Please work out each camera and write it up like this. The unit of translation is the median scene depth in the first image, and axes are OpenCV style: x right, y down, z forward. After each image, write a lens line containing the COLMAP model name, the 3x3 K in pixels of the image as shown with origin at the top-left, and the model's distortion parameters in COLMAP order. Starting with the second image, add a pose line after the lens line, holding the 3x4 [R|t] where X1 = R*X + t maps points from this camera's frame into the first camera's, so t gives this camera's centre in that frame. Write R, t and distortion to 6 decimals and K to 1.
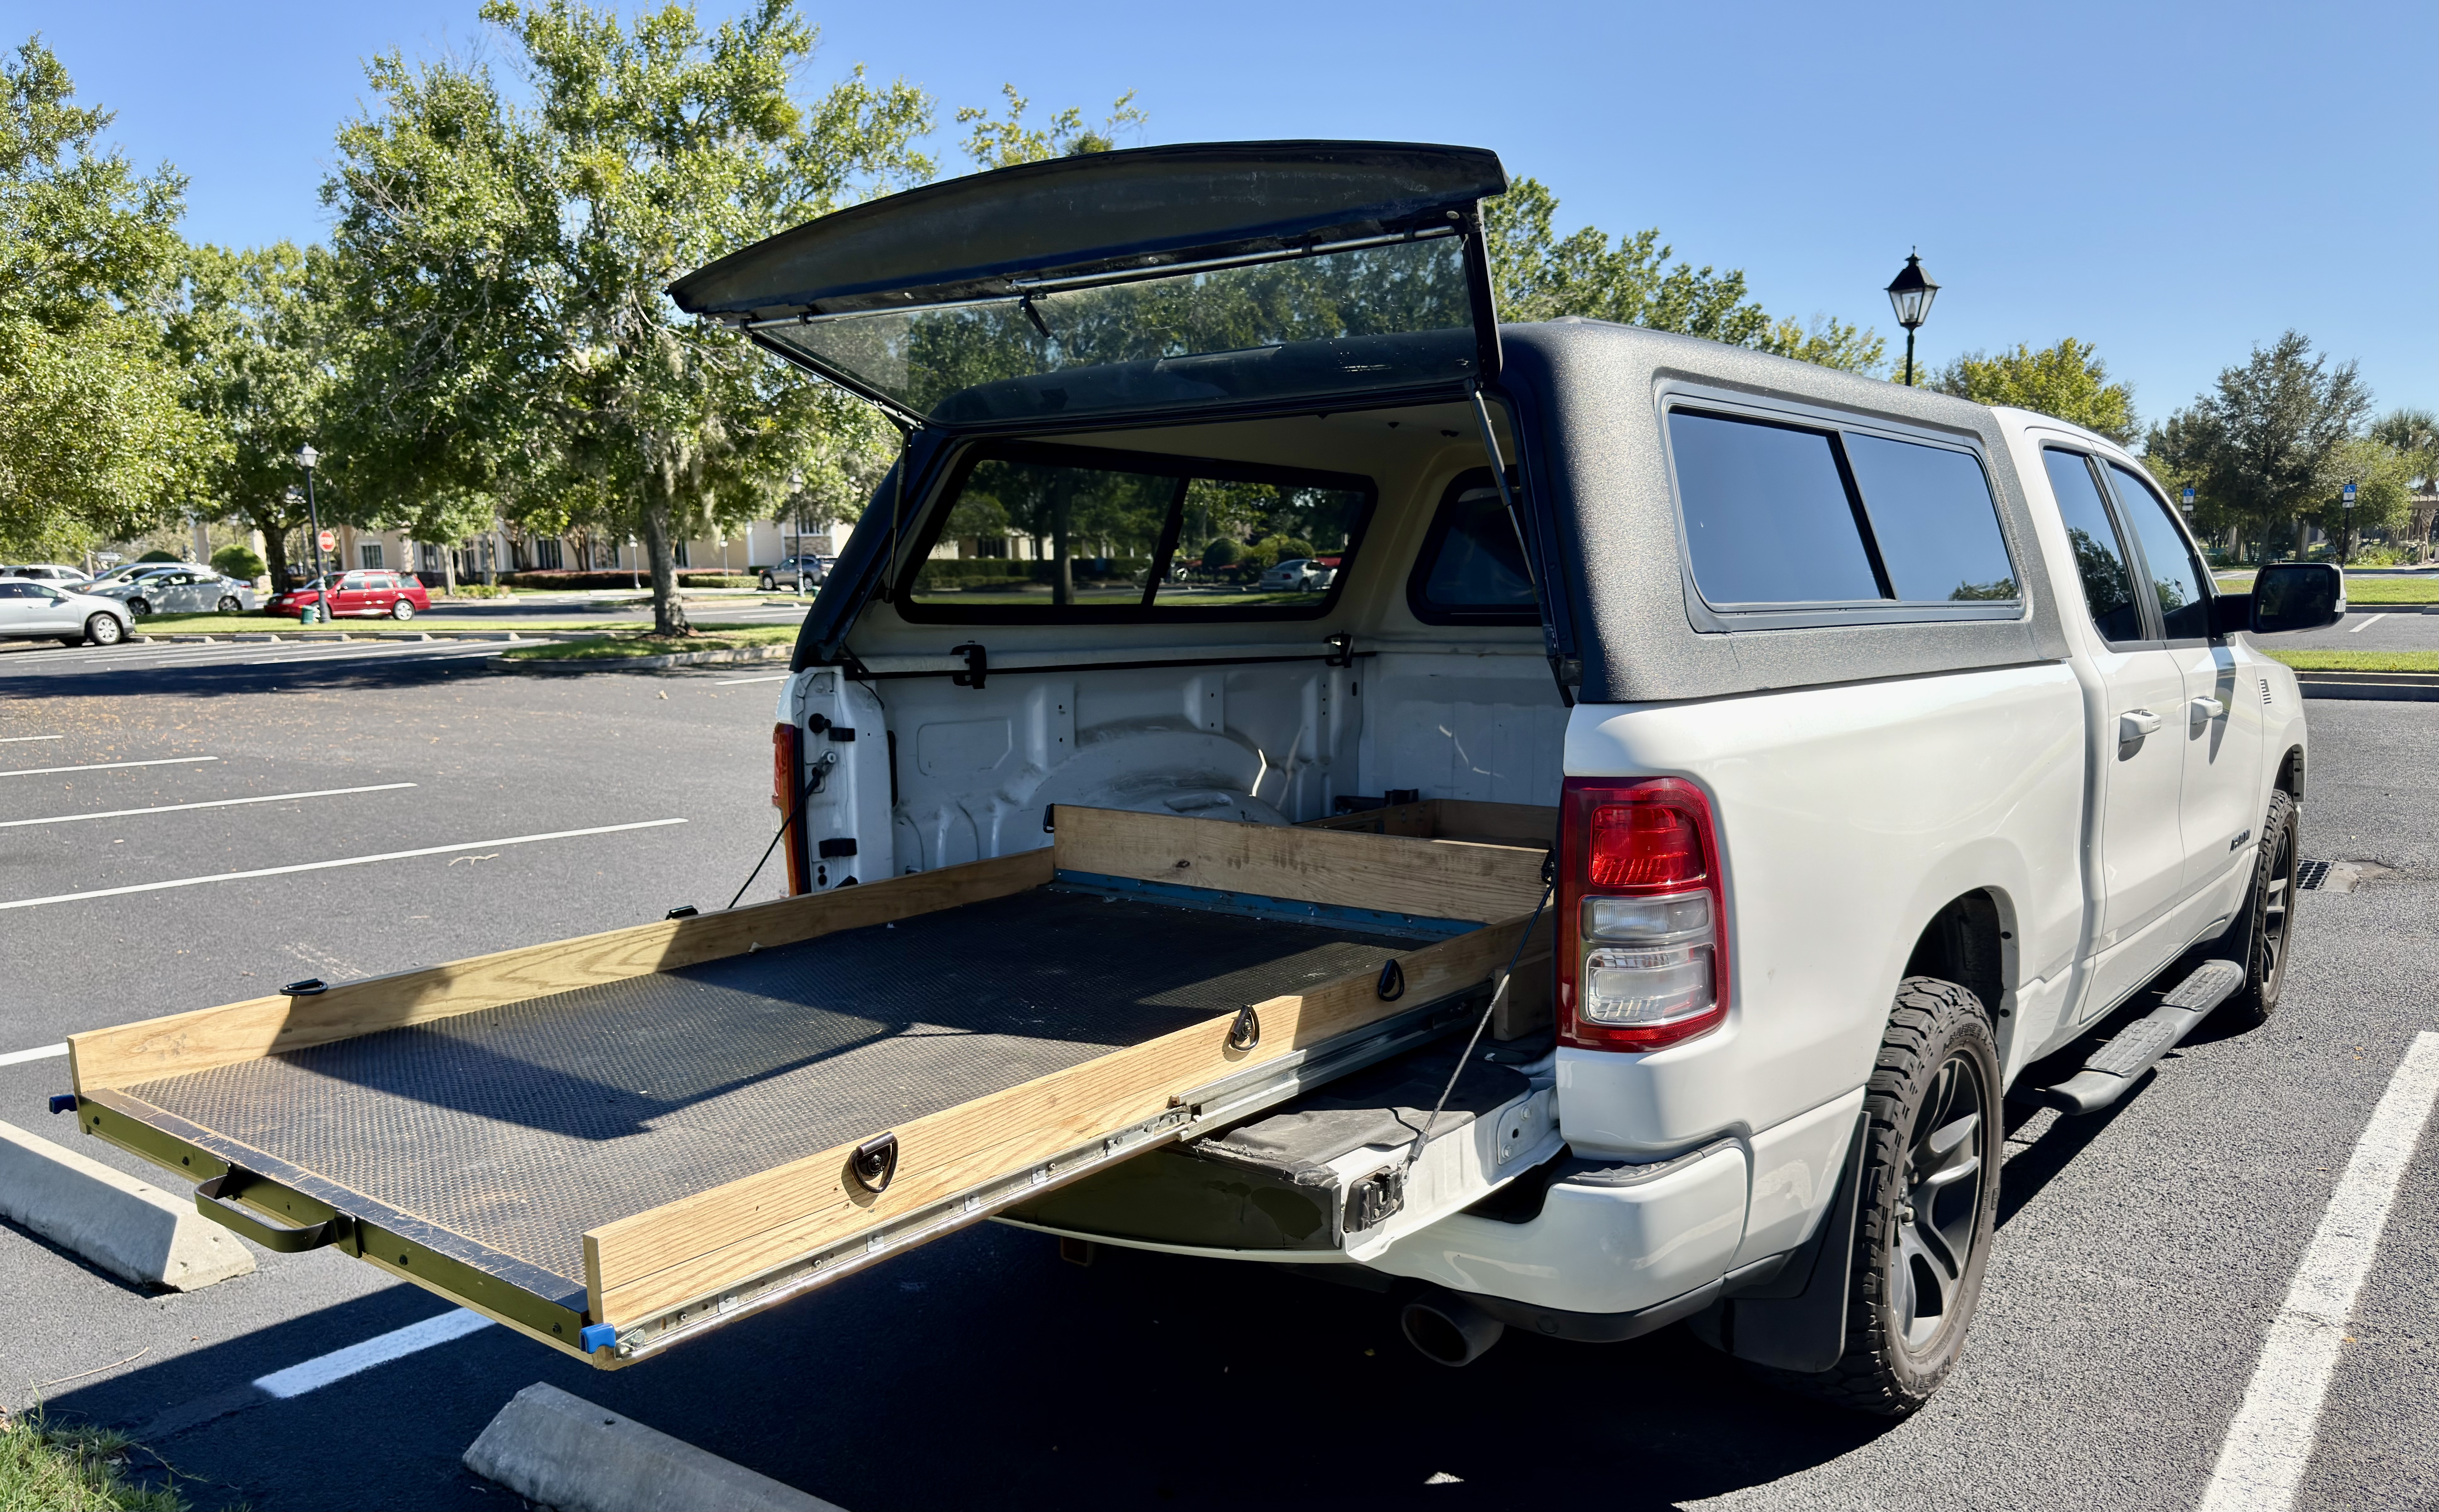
lens RADIAL K [[1775.0, 0, 1180.1], [0, 1775.0, 871.9], [0, 0, 1]] dist [0.005166, -0.004088]
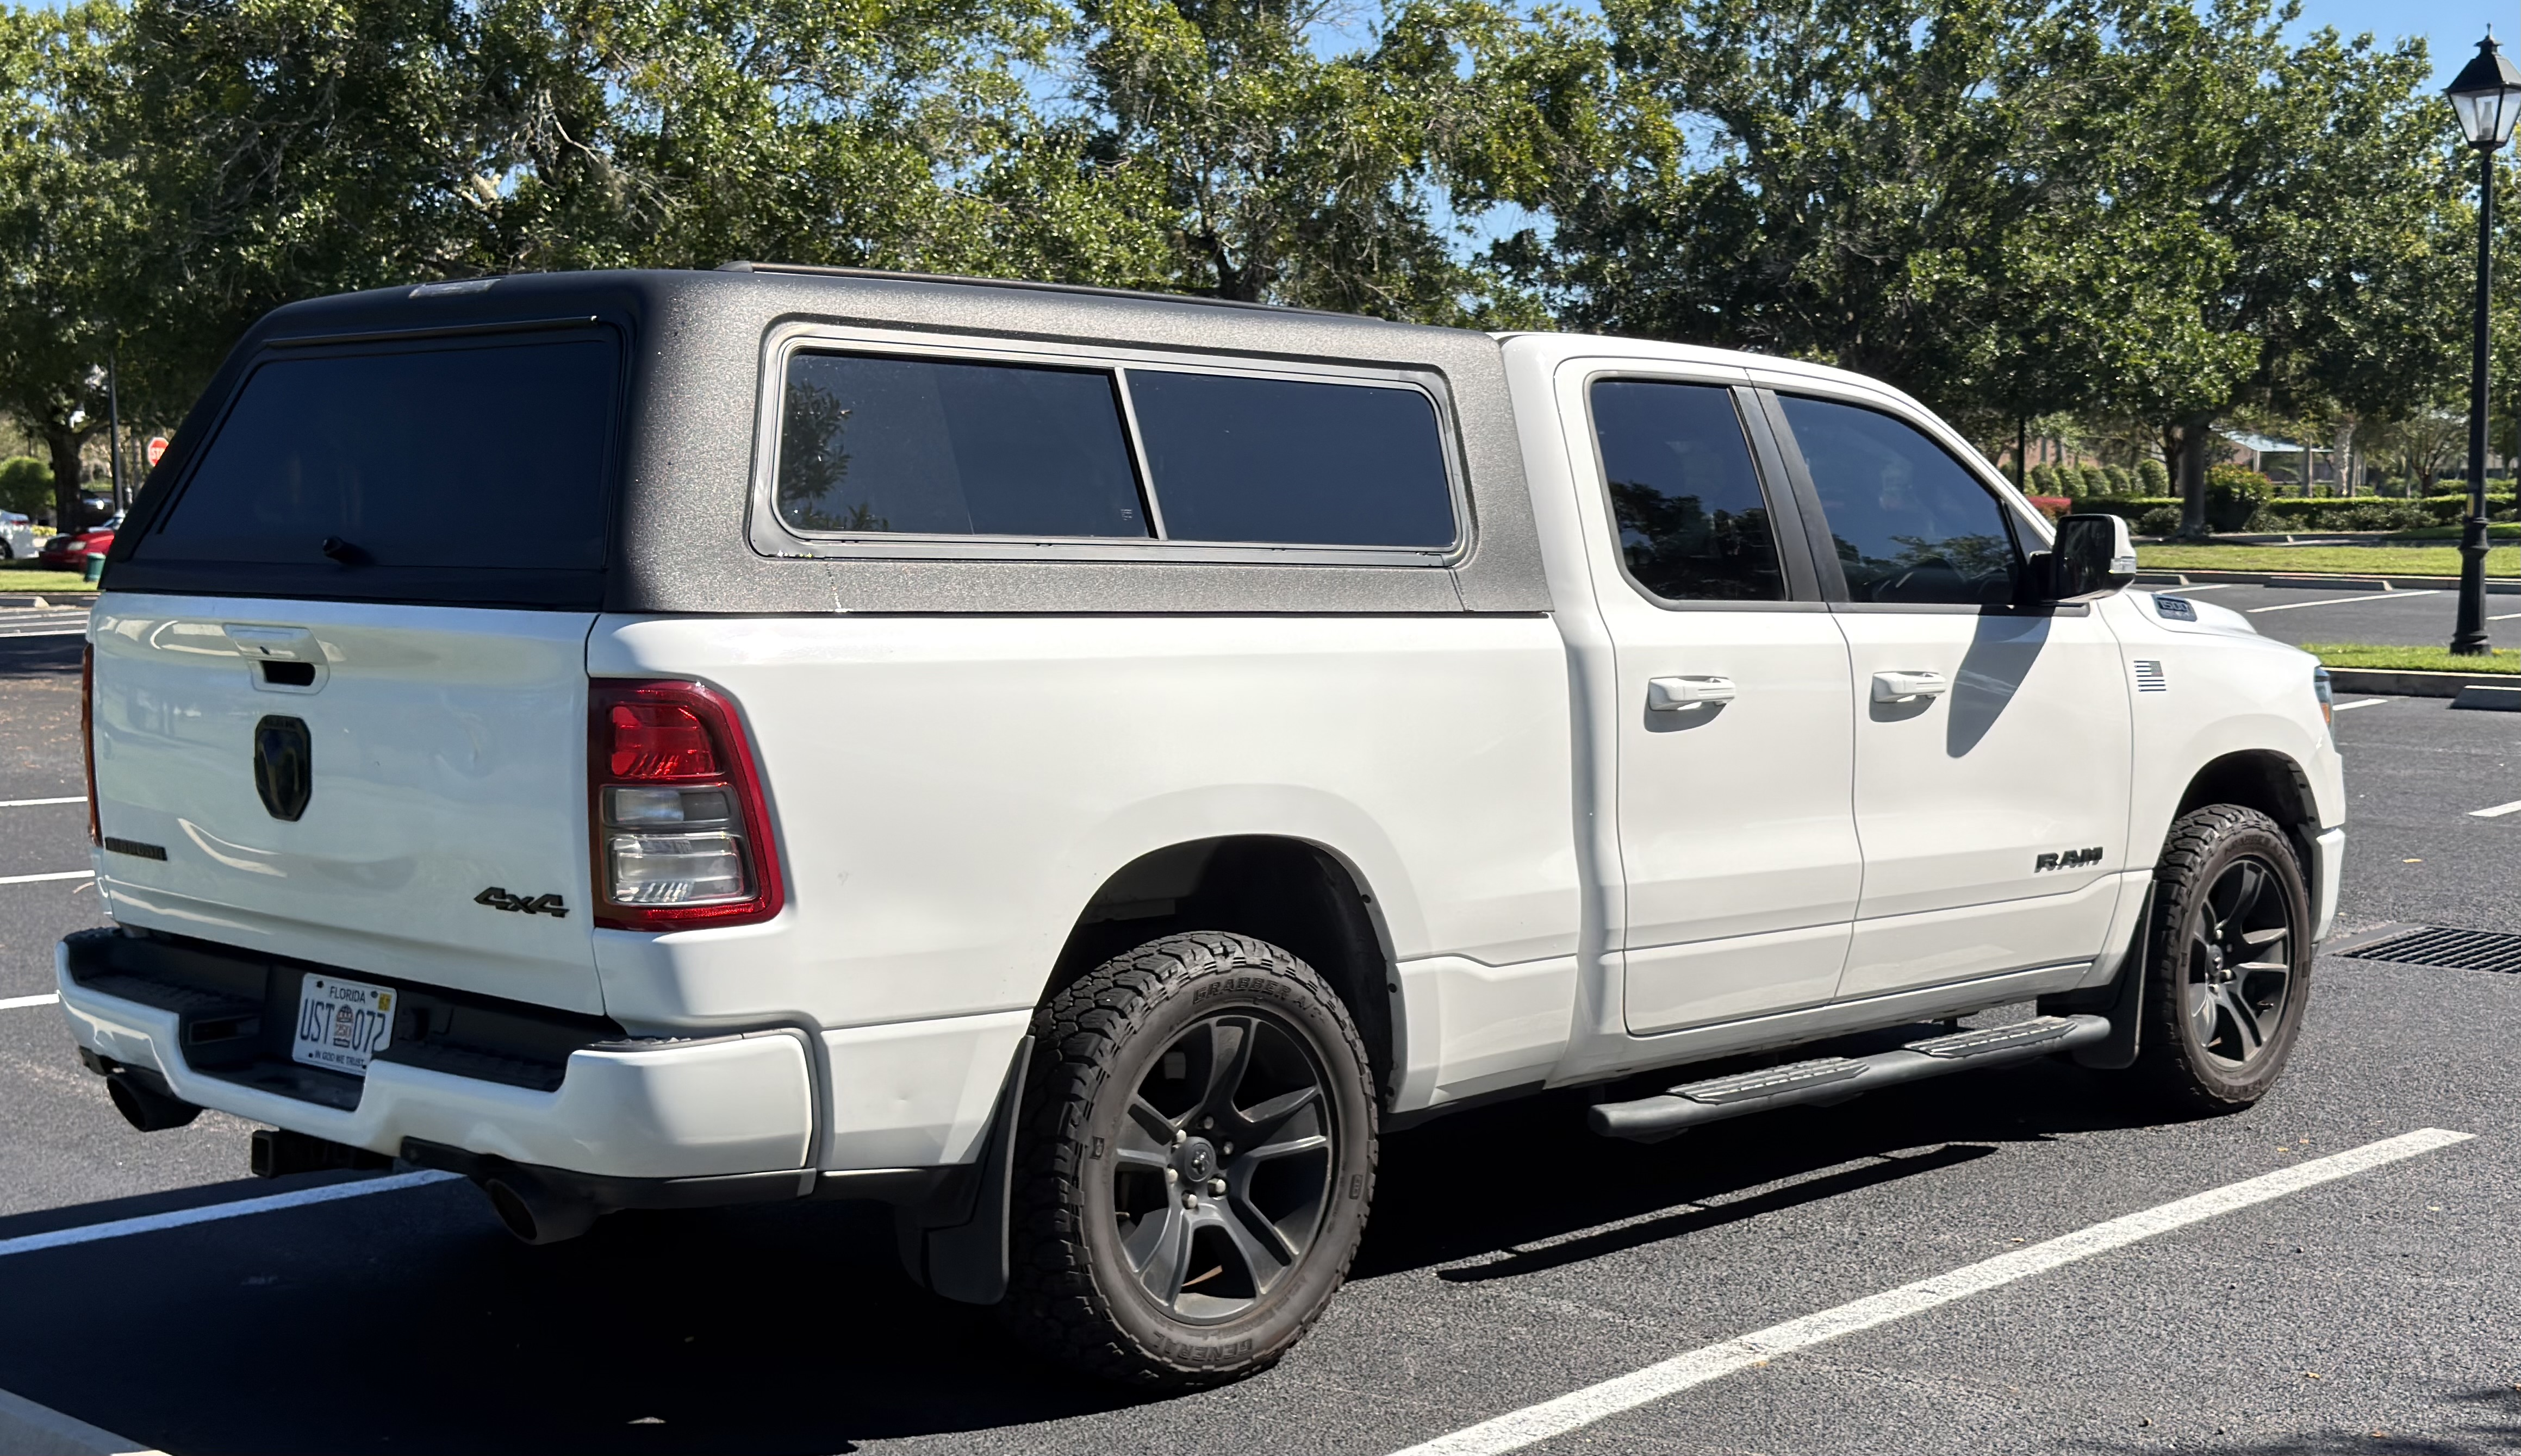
lens RADIAL K [[2983.3, 0, 1260.4], [0, 2983.3, 742.6], [0, 0, 1]] dist [0.063728, 0.000000]
pose [[0.995142, 0.020783, -0.096235, 0.070725], [-0.029674, 0.995326, -0.091897, 0.012727], [0.093876, 0.094306, 0.991107, -0.071360]]
